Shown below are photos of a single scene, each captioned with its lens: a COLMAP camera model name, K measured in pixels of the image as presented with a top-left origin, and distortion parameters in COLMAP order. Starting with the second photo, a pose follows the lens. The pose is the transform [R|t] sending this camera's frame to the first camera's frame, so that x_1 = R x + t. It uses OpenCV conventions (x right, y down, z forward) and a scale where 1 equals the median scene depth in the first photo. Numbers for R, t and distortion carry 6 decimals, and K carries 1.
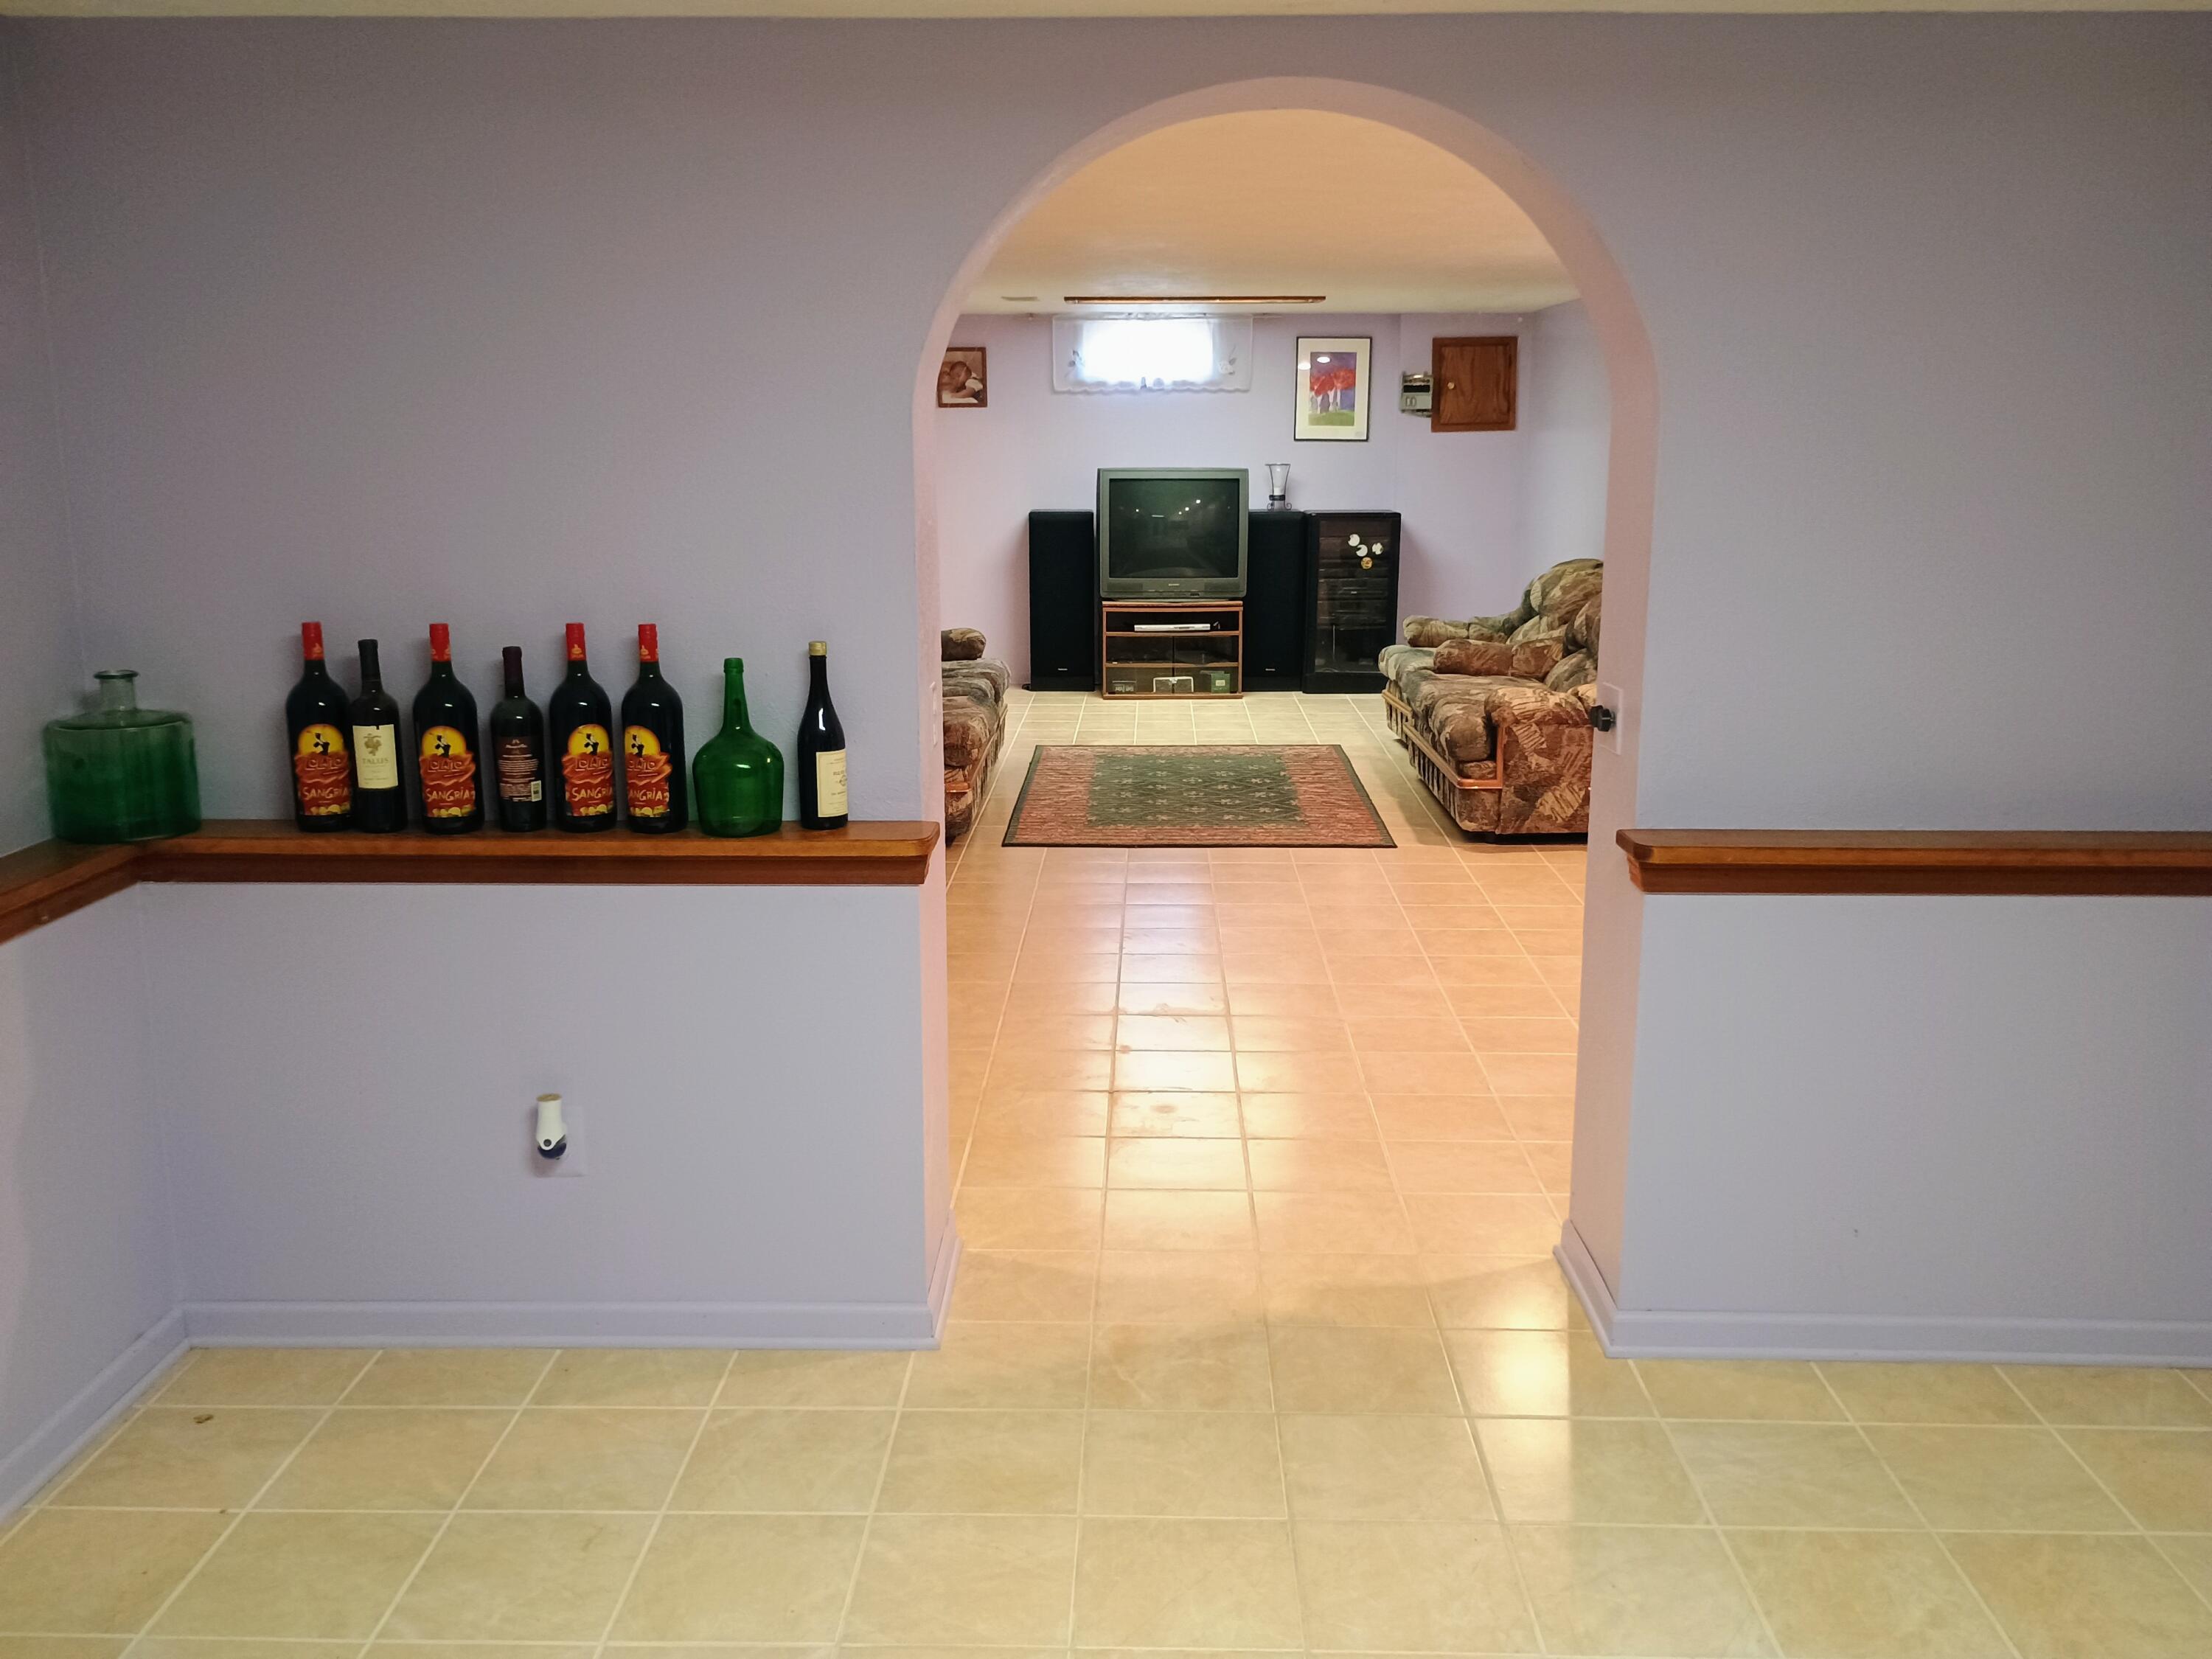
lens RADIAL K [[1931.1, 0, 1113.6], [0, 1931.1, 842.6], [0, 0, 1]] dist [0.068236, -0.076094]
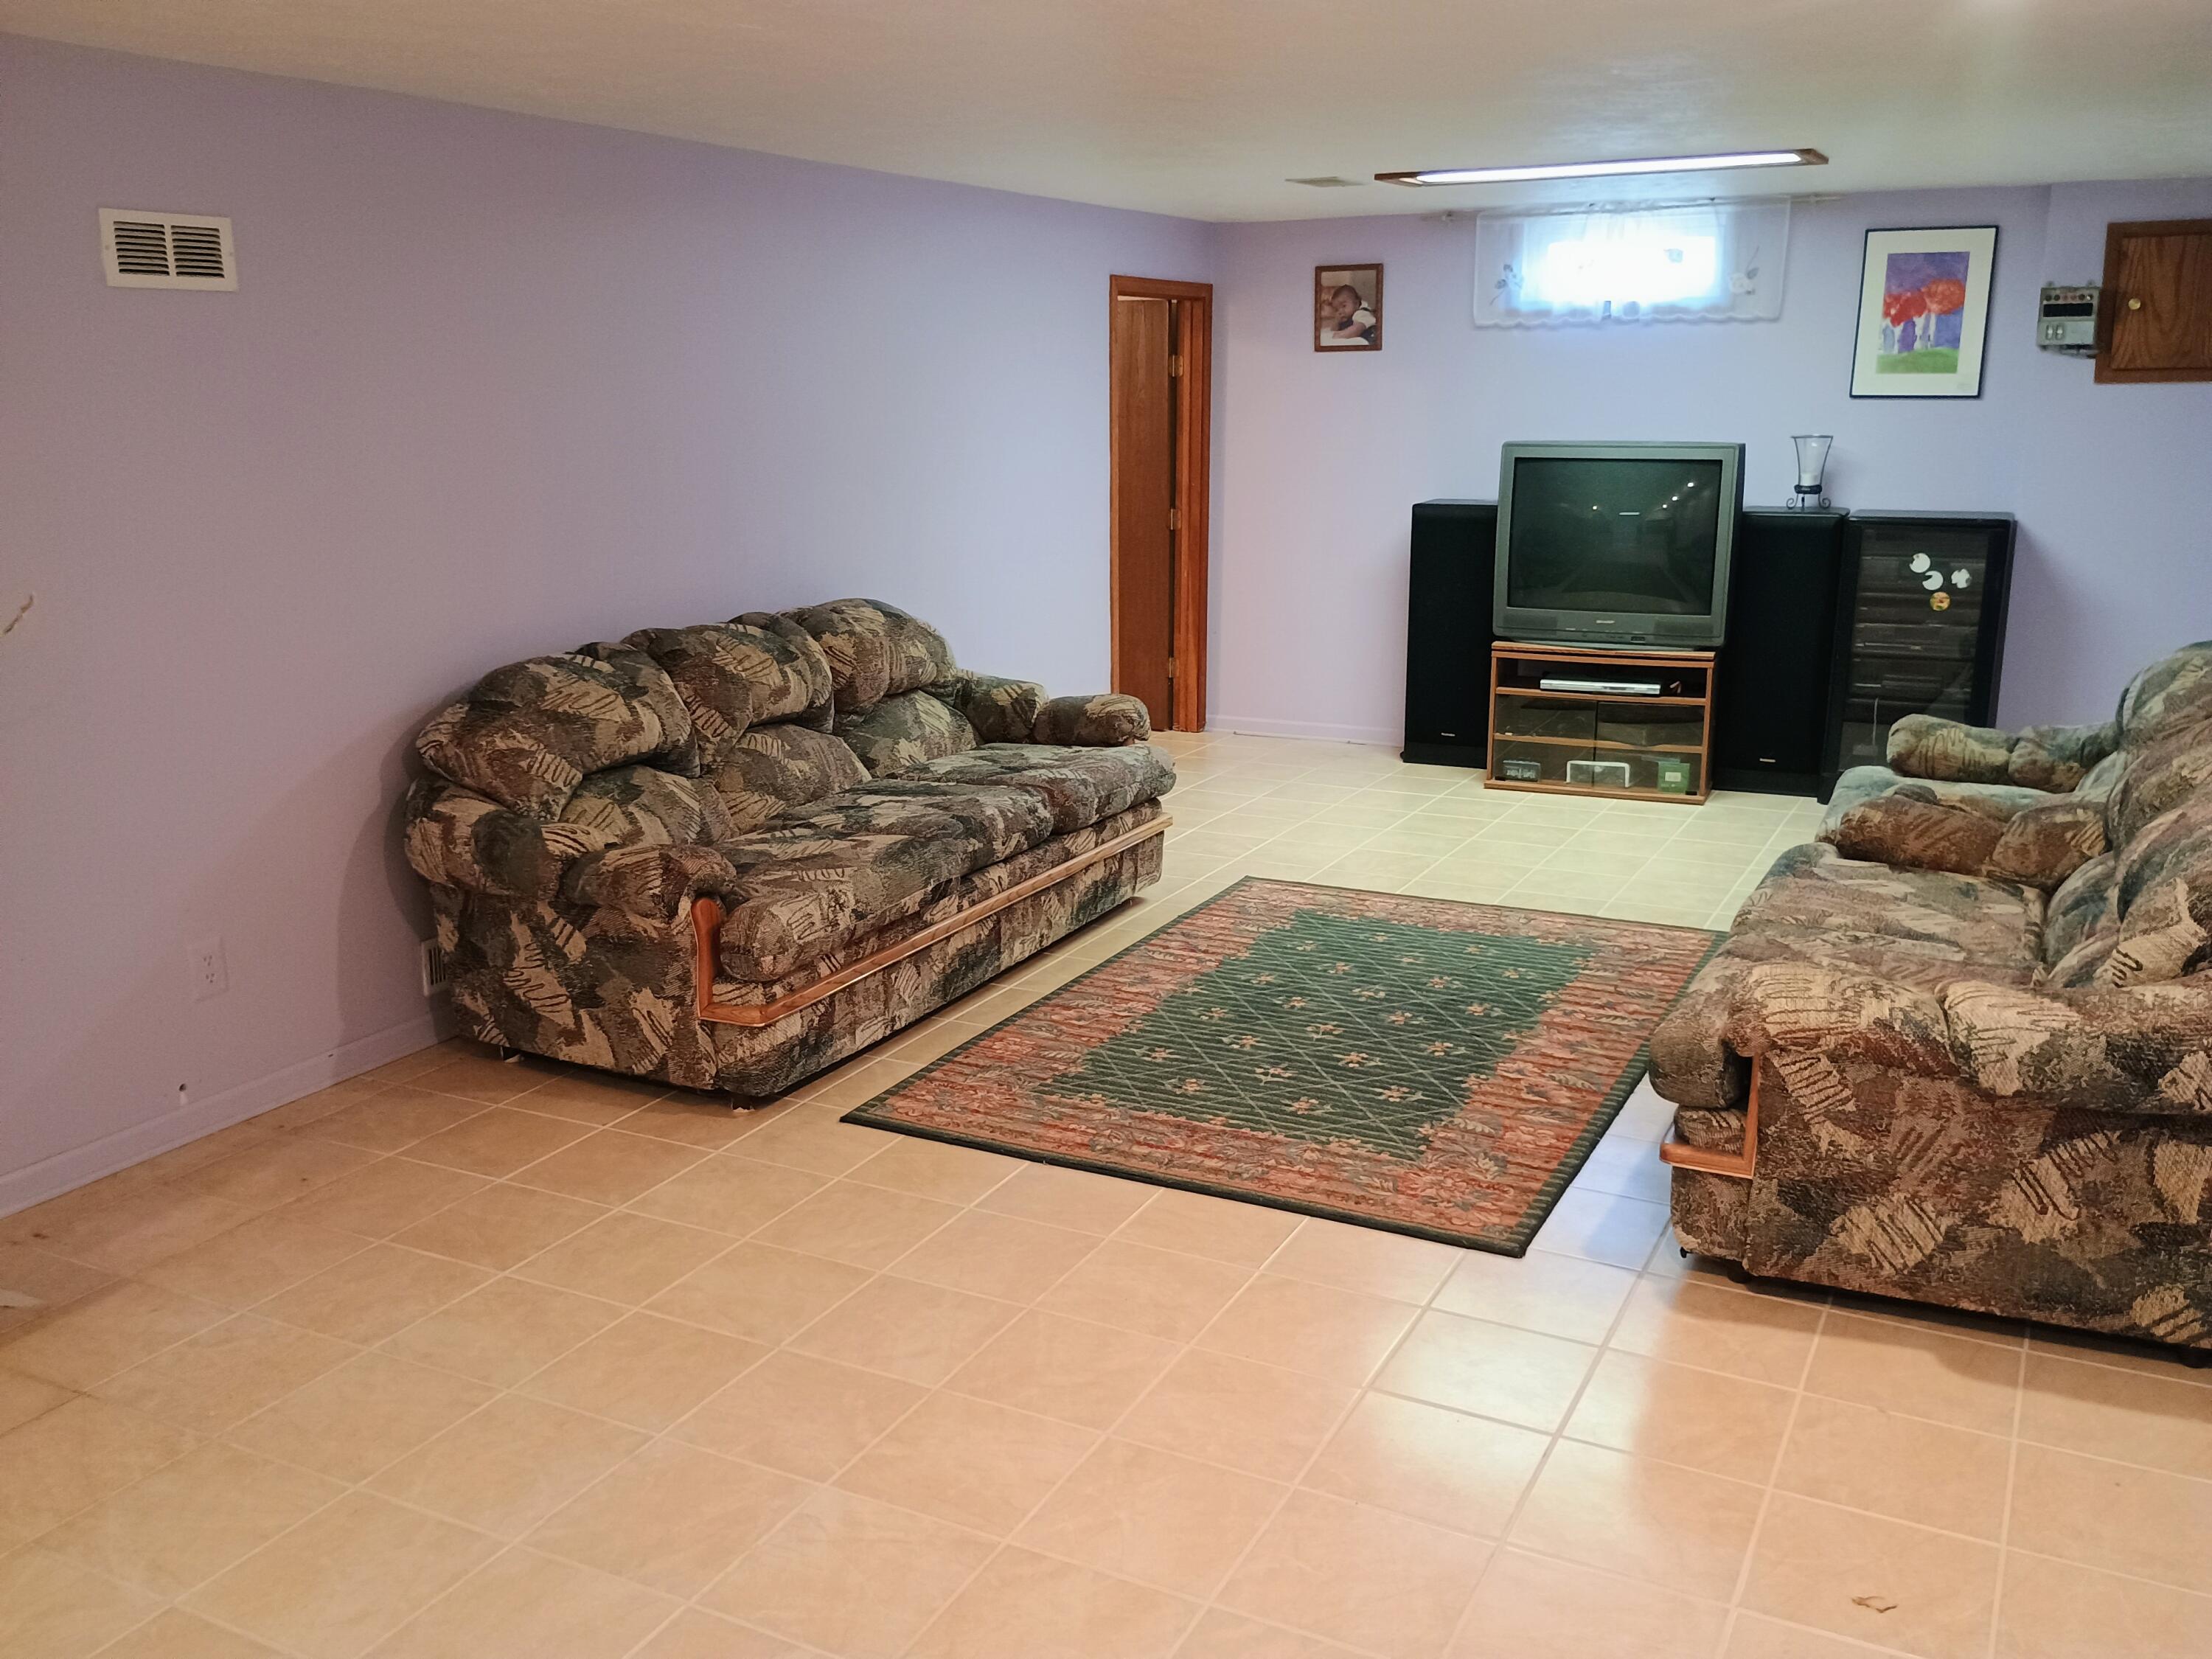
lens RADIAL K [[1931.1, 0, 1077.7], [0, 1931.1, 838.9], [0, 0, 1]] dist [0.068236, -0.076094]
pose [[0.897072, 0.100331, -0.430344, 0.159239], [-0.090061, 0.994954, 0.044227, -0.073156], [0.432610, -0.000918, 0.901581, 0.332927]]
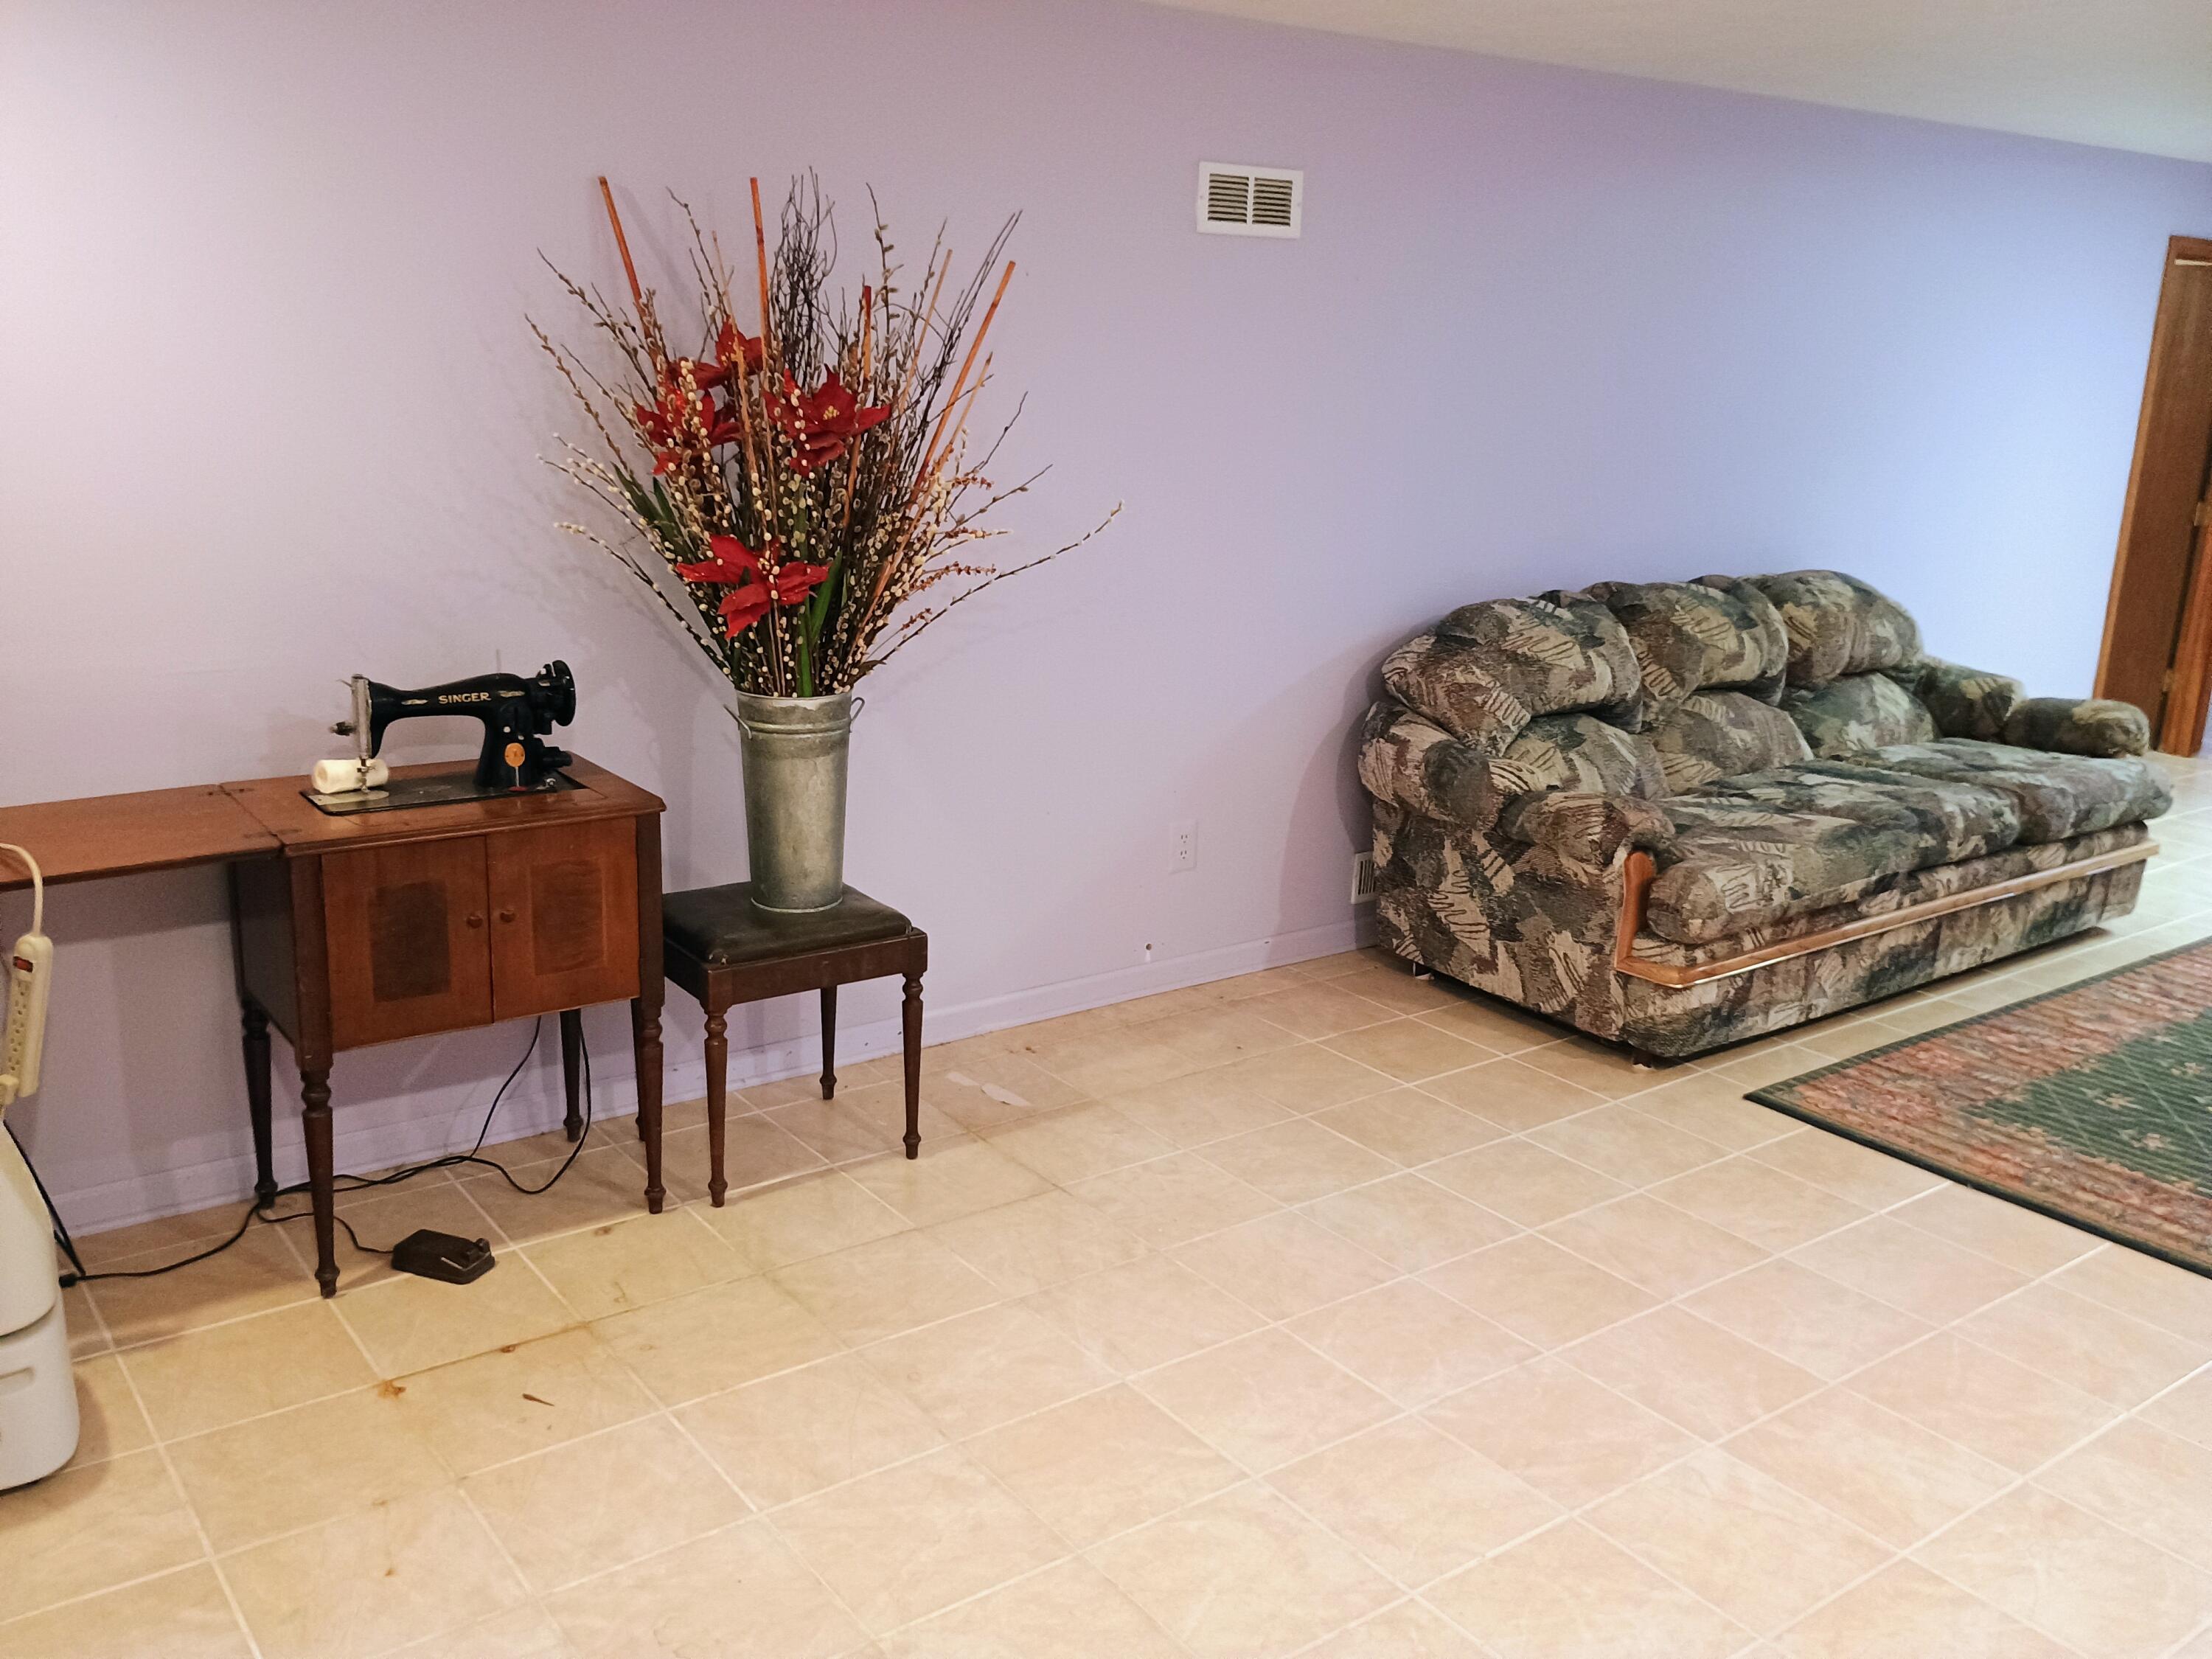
lens RADIAL K [[1931.1, 0, 1111.9], [0, 1931.1, 841.7], [0, 0, 1]] dist [0.068236, -0.076094]
pose [[0.621240, 0.229478, -0.749266, 0.153989], [-0.203208, 0.970629, 0.128789, -0.069126], [0.756814, 0.072248, 0.649626, 0.318878]]
